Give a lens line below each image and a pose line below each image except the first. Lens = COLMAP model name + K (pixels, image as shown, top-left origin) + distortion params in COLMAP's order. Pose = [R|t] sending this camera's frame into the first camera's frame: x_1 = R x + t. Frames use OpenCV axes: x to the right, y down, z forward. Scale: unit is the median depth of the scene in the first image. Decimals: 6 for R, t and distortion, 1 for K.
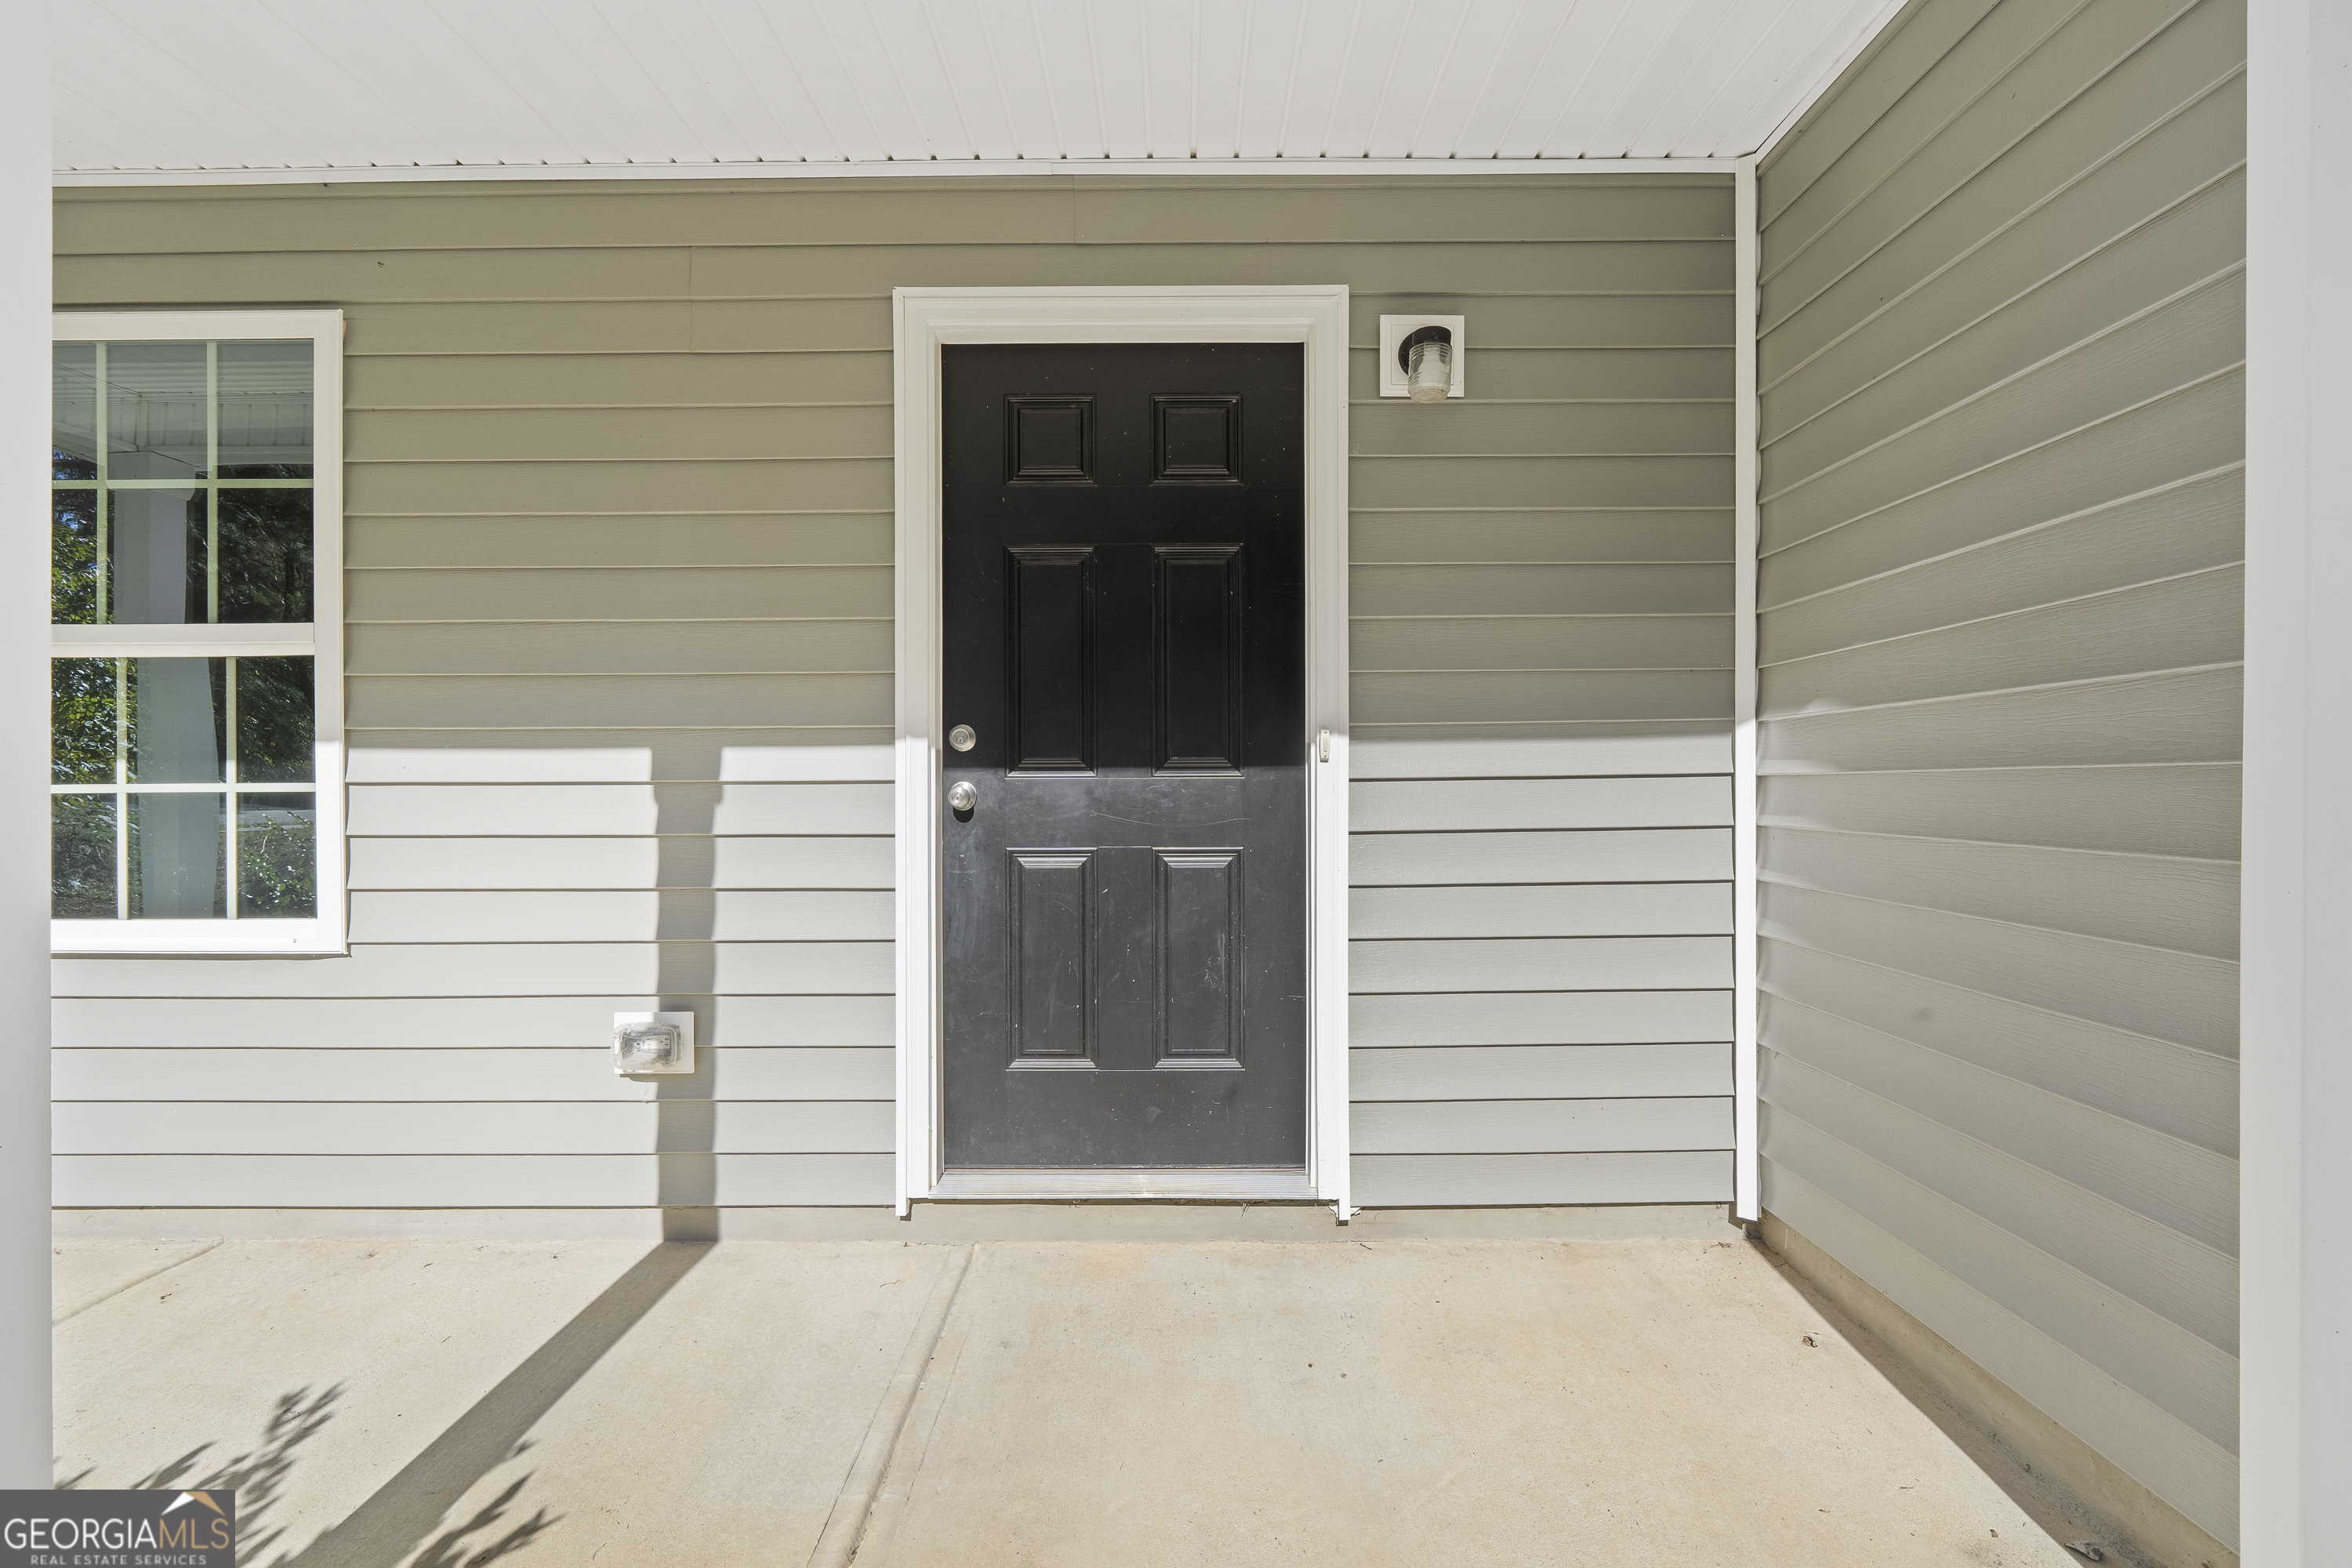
lens RADIAL K [[1051.2, 0, 1175.5], [0, 1051.2, 774.4], [0, 0, 1]] dist [-0.008872, 0.000356]
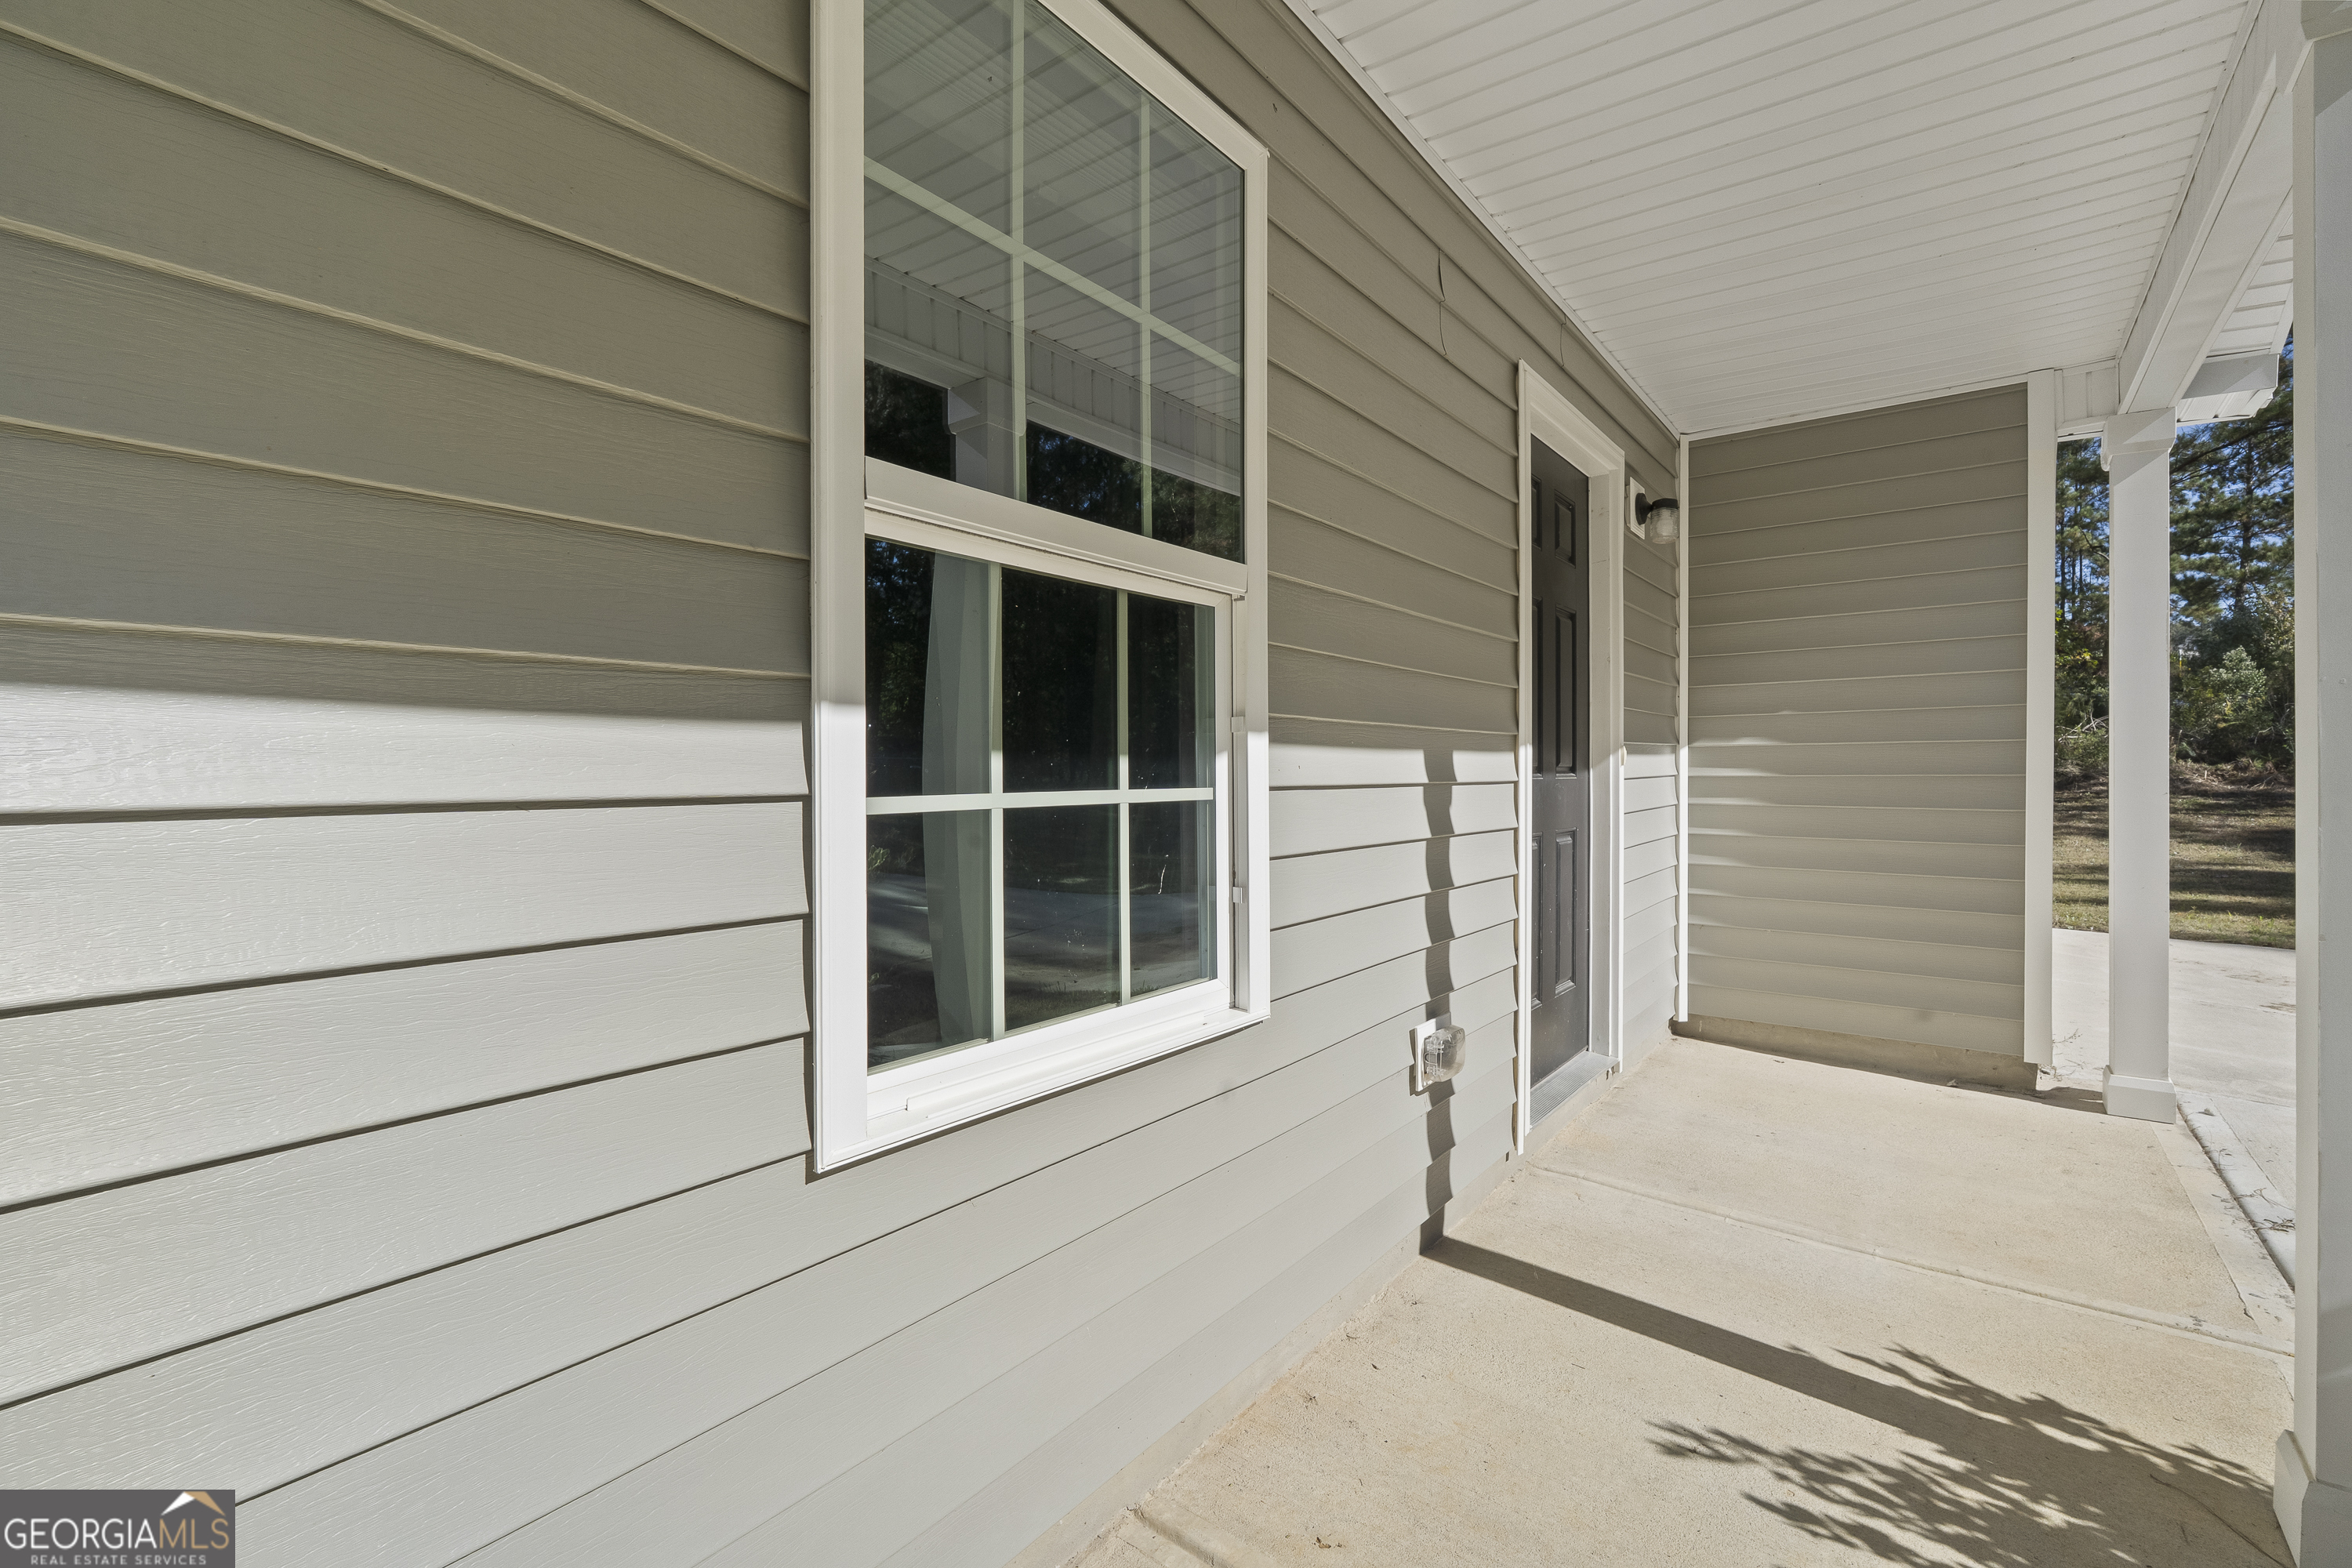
lens RADIAL K [[1051.2, 0, 1175.5], [0, 1051.2, 774.4], [0, 0, 1]] dist [-0.008872, 0.000356]
pose [[0.609220, 0.000620, 0.793001, -1.428326], [0.002710, 0.999992, -0.002865, -0.000047], [-0.792996, 0.003894, 0.609214, 0.600900]]
